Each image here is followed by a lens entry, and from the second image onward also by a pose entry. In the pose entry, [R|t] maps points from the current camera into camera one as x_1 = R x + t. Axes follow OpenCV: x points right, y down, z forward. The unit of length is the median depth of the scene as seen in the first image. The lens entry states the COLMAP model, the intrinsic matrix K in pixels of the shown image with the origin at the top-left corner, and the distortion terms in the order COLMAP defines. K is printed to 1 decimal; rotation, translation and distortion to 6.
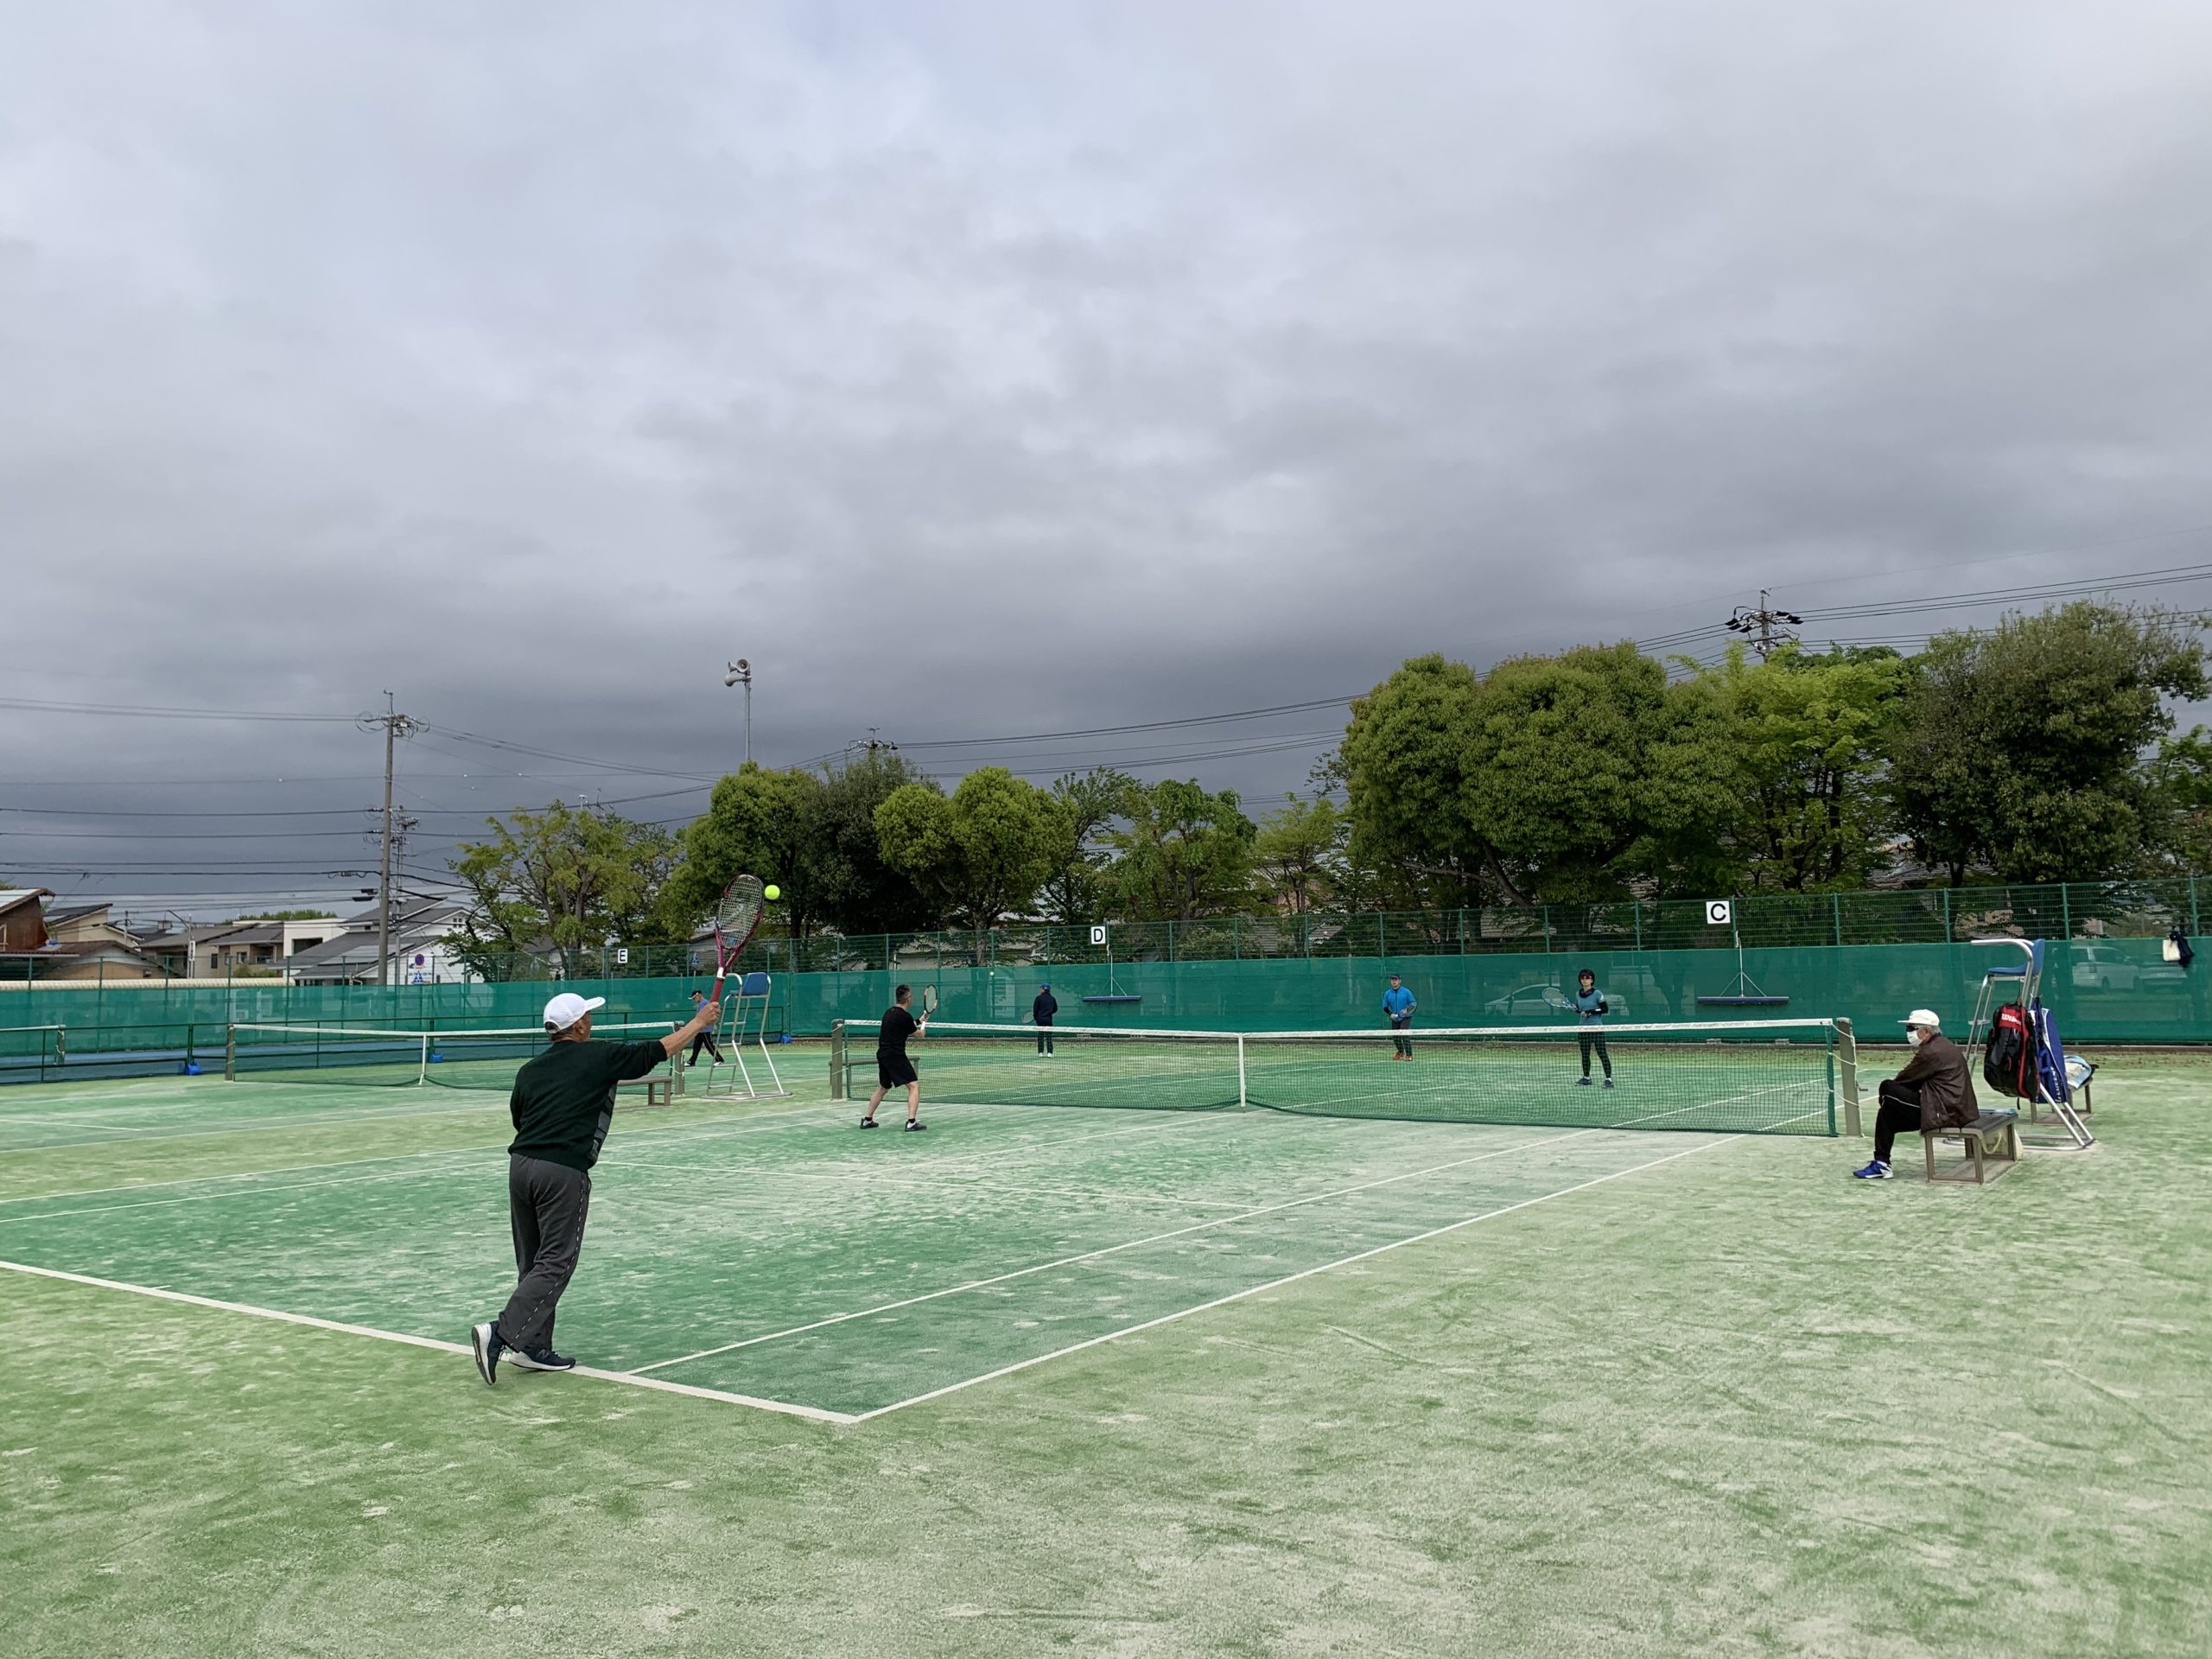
lens RADIAL K [[1648.3, 0, 1099.8], [0, 1648.3, 838.3], [0, 0, 1]] dist [0.047754, -0.004867]
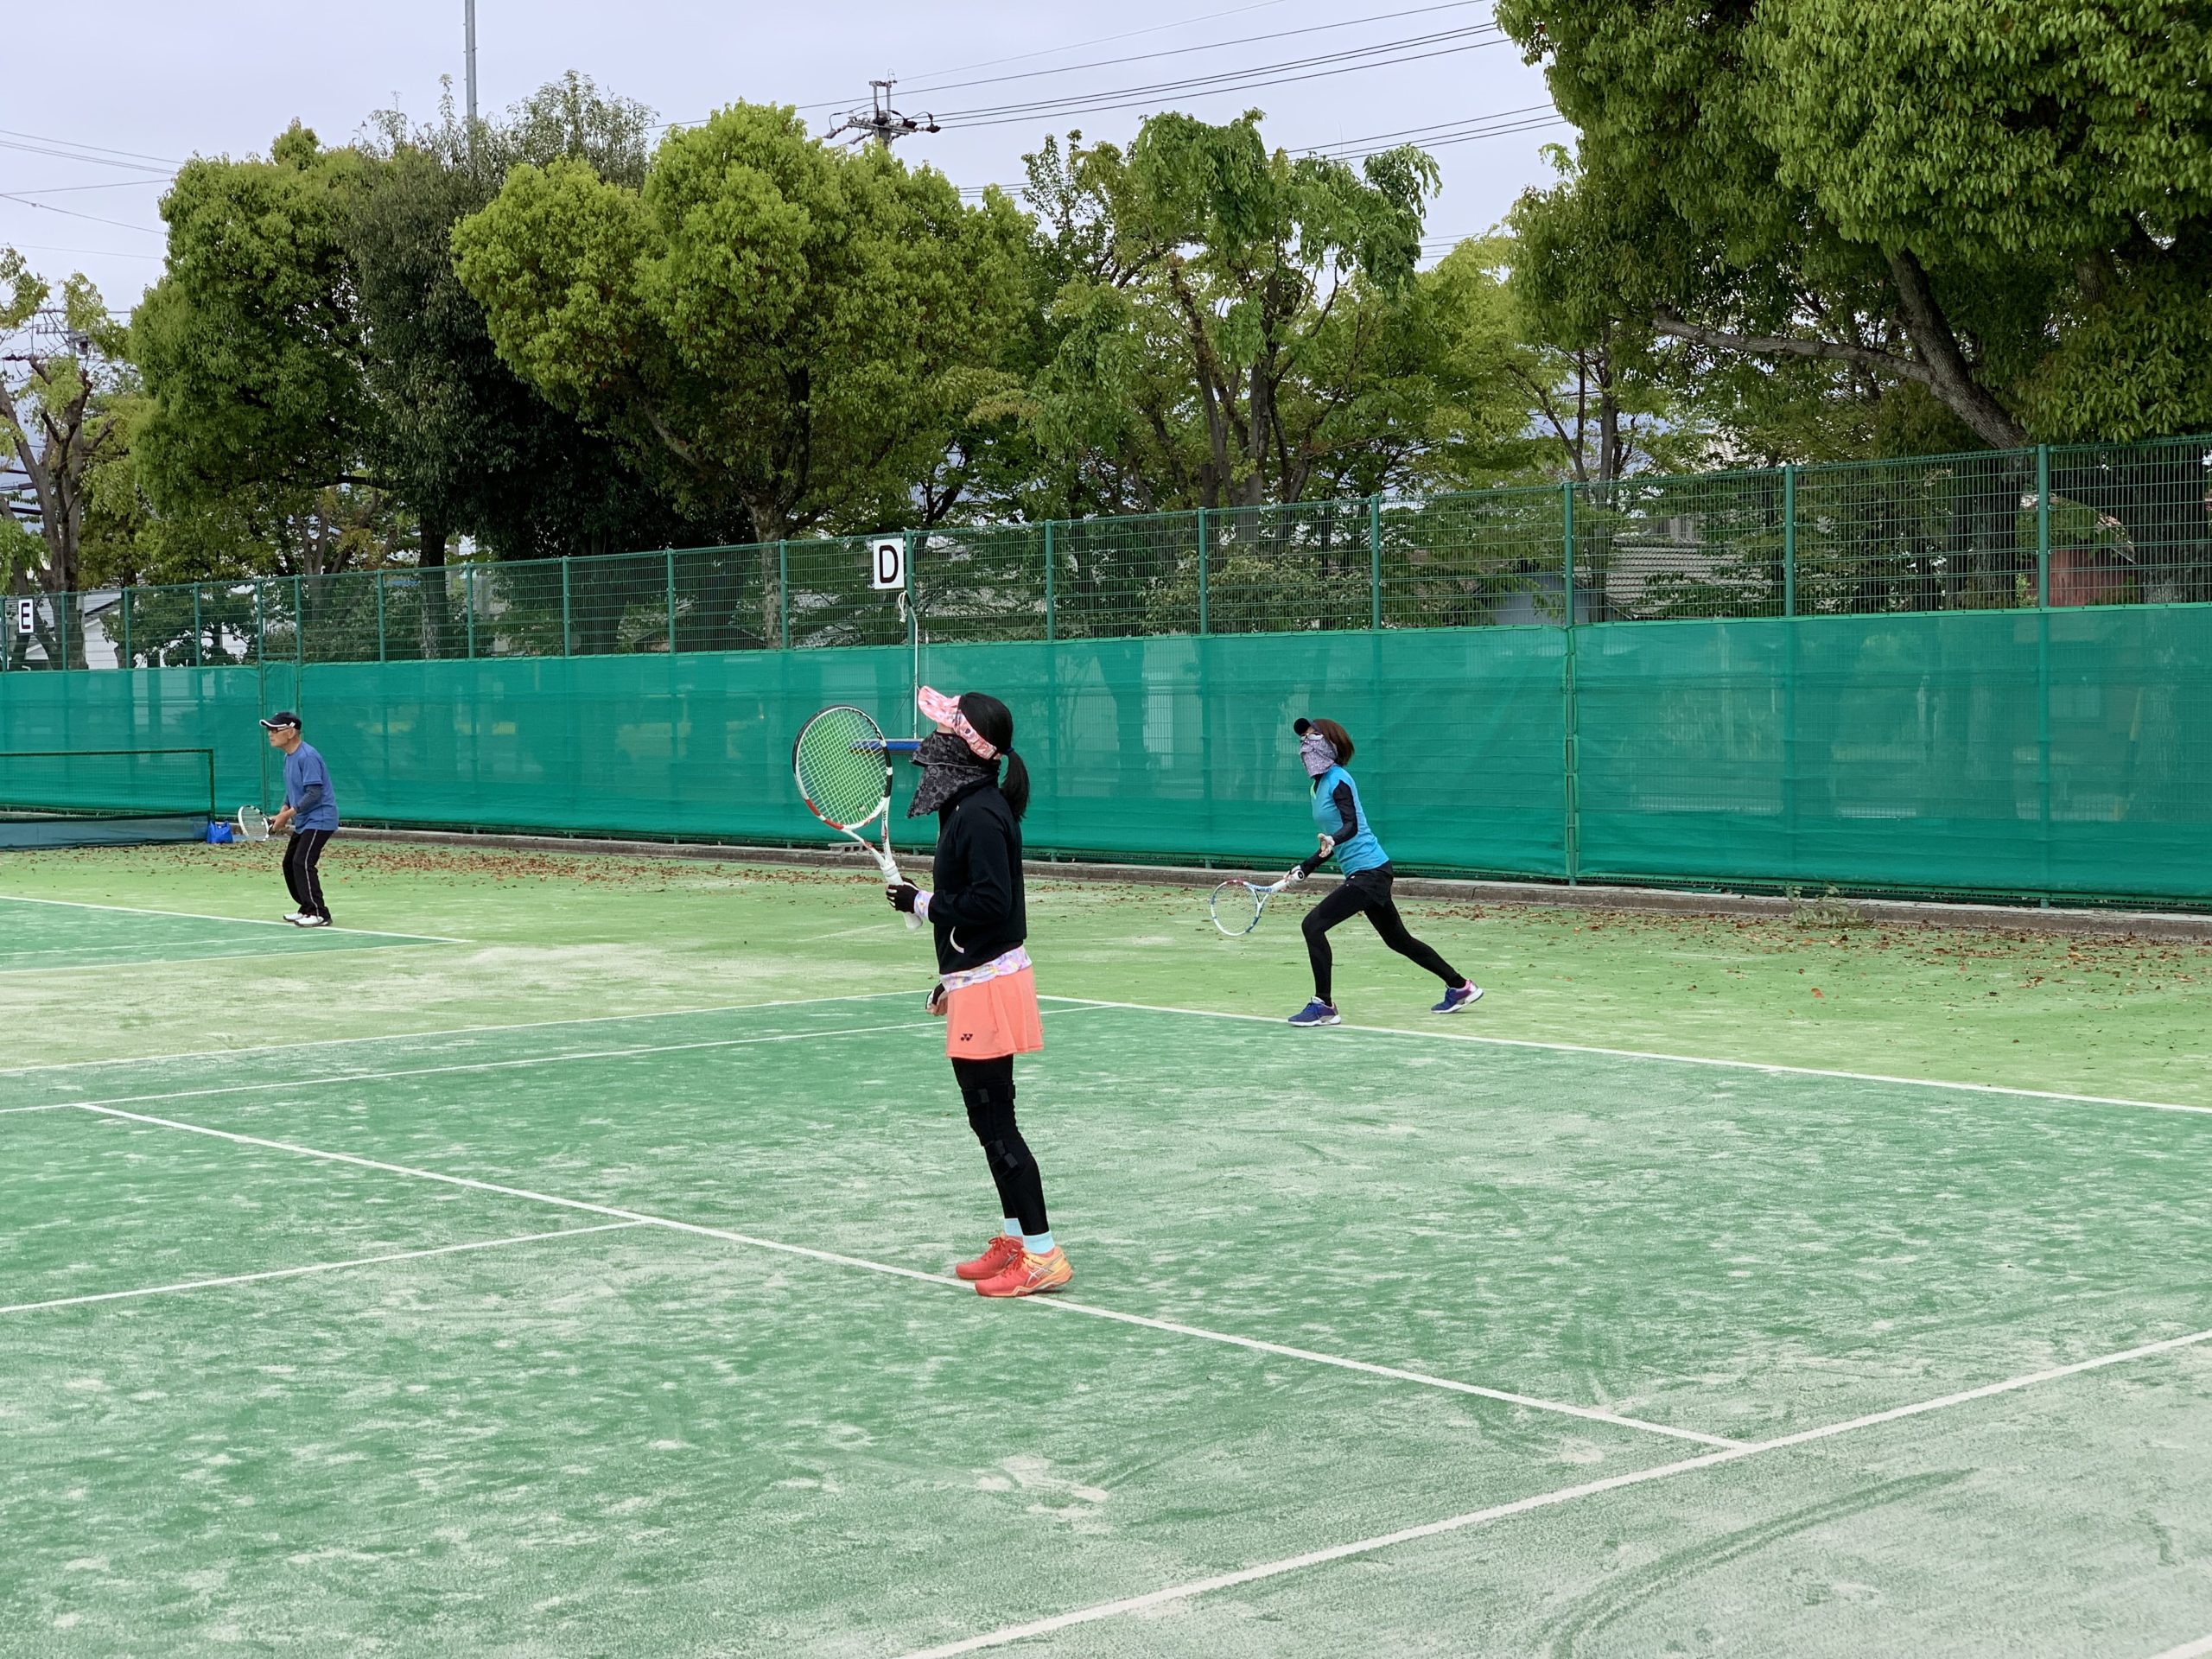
lens RADIAL K [[3337.4, 0, 1069.1], [0, 3337.4, 866.5], [0, 0, 1]] dist [0.082353, 0.000000]
pose [[0.972952, 0.019010, -0.230224, 0.241735], [0.013515, 0.990217, 0.138879, 0.029480], [0.230612, -0.138234, 0.963177, 0.383114]]
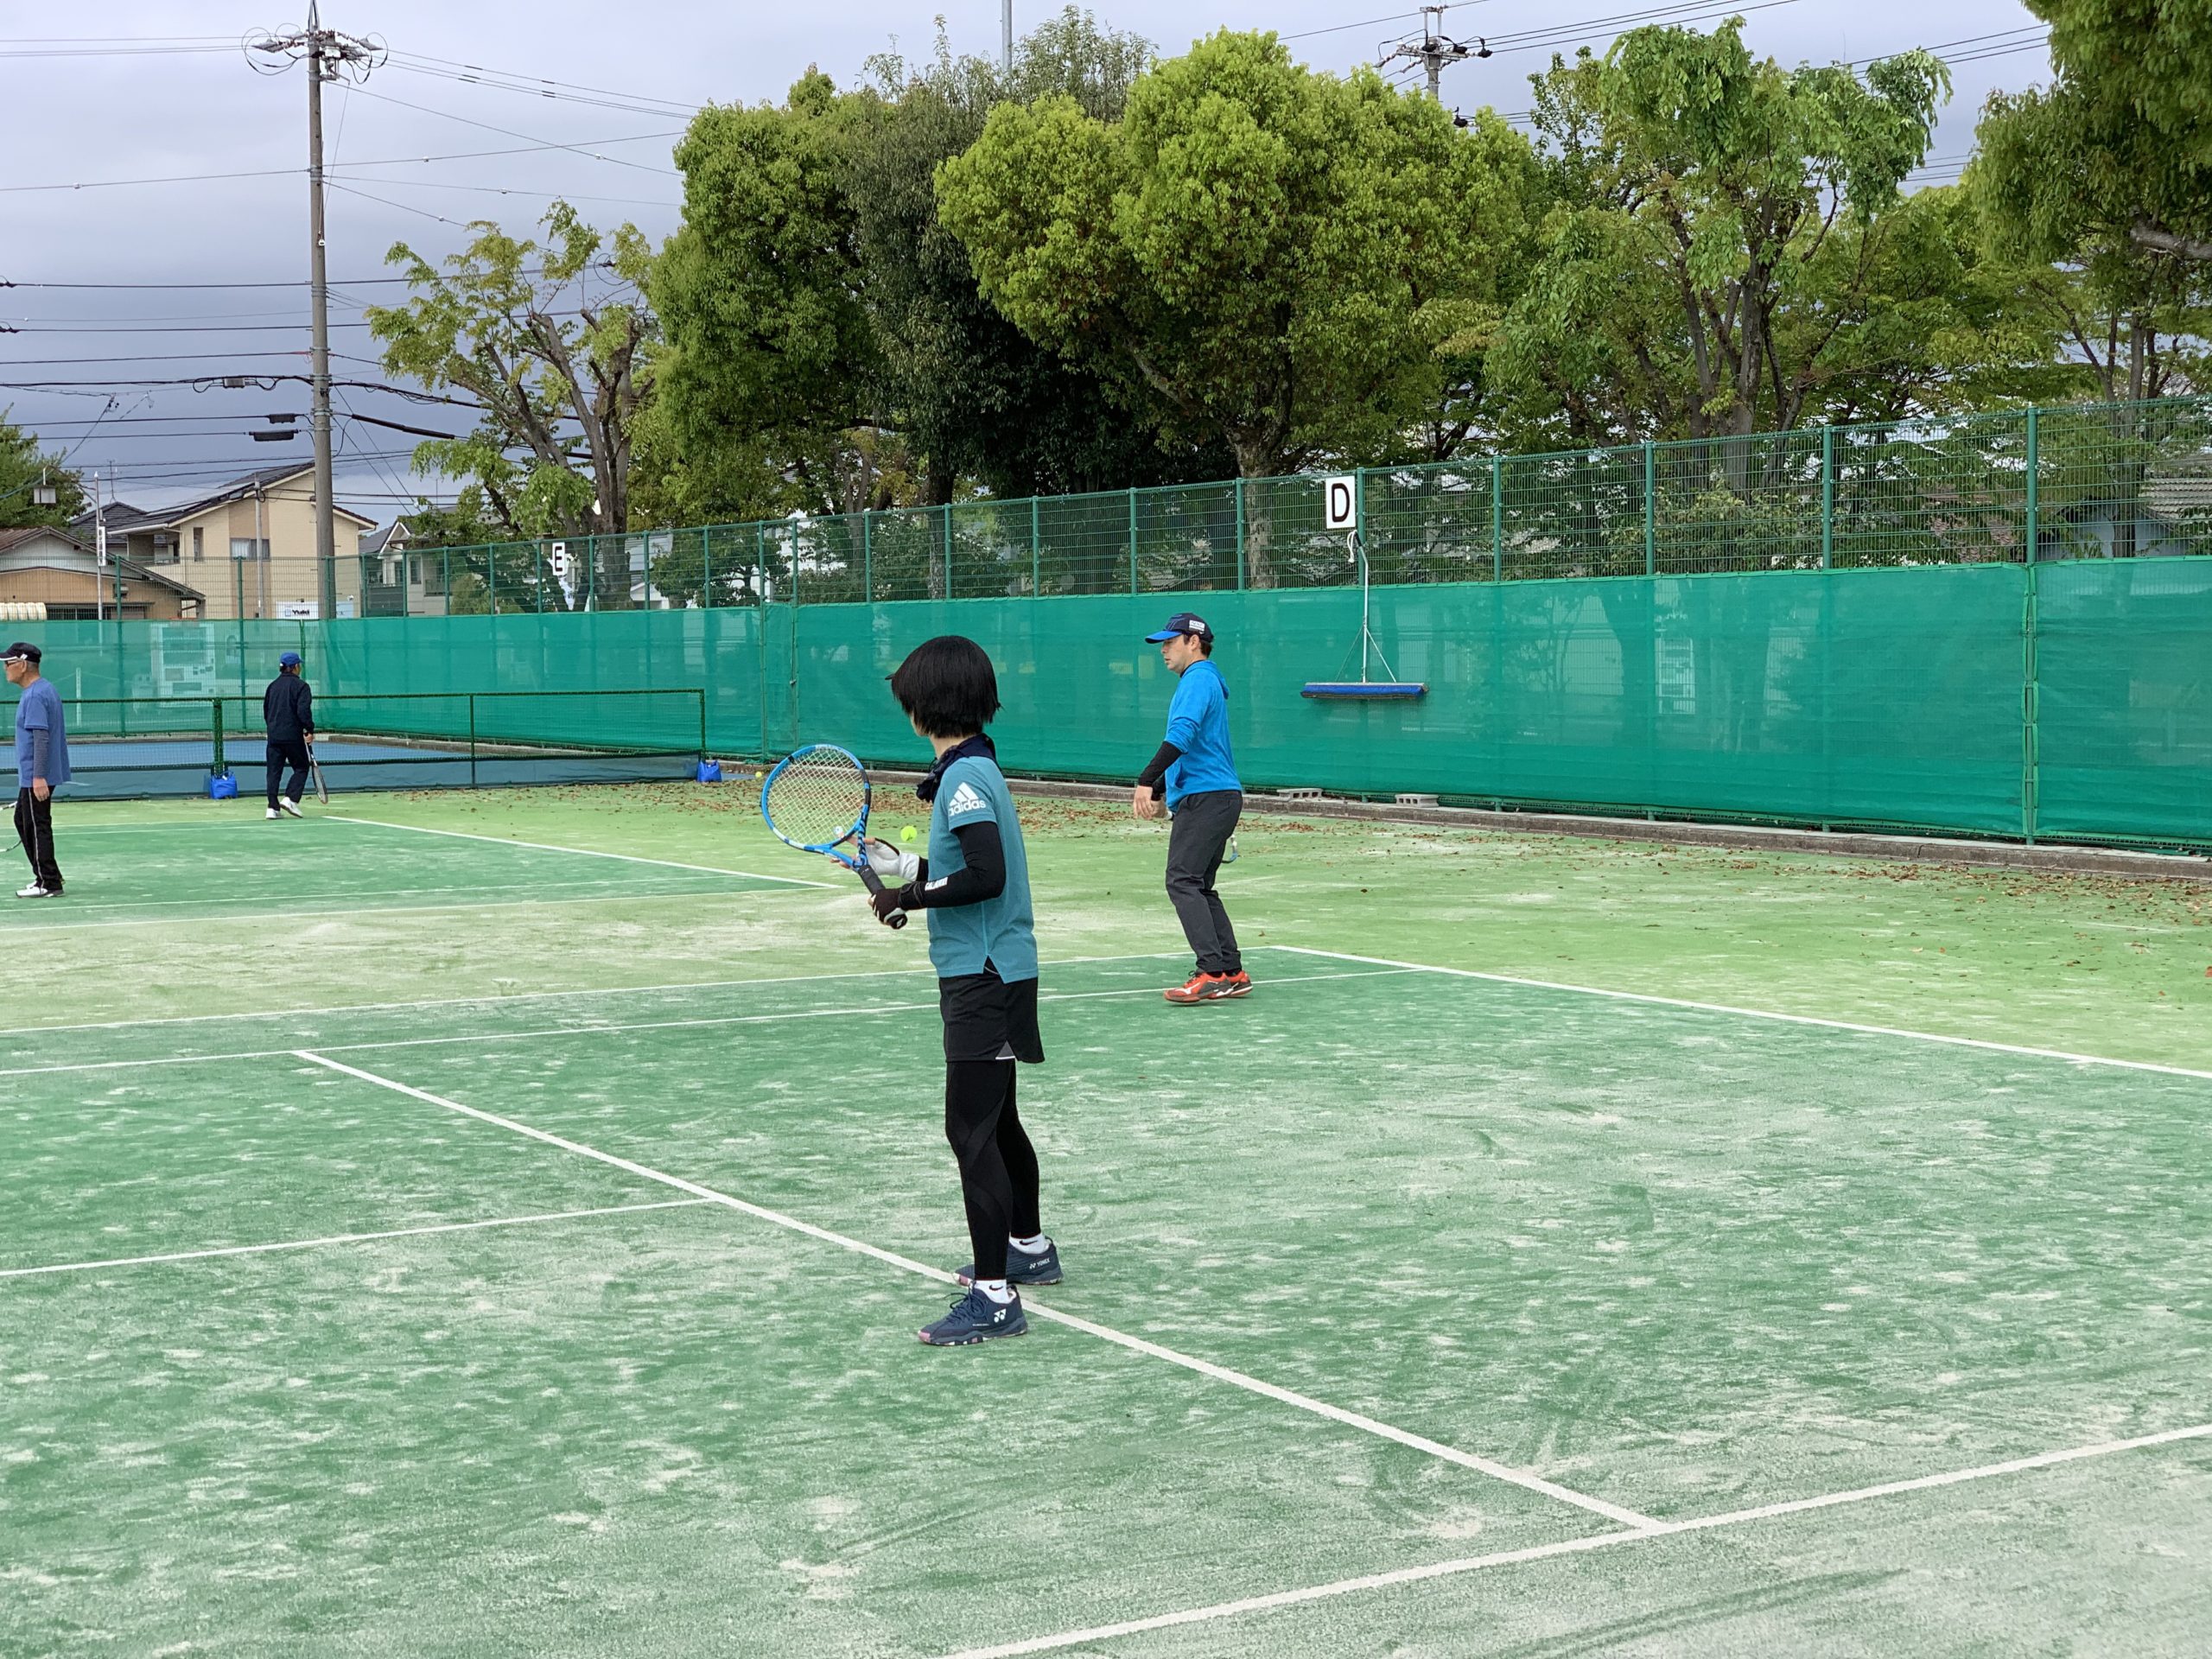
lens RADIAL K [[3337.4, 0, 1058.3], [0, 3337.4, 861.6], [0, 0, 1]] dist [0.082353, 0.000000]
pose [[0.913725, 0.036974, -0.404647, 0.274392], [0.027175, 0.988061, 0.151646, 0.031295], [0.405423, -0.149559, 0.901812, 0.416008]]
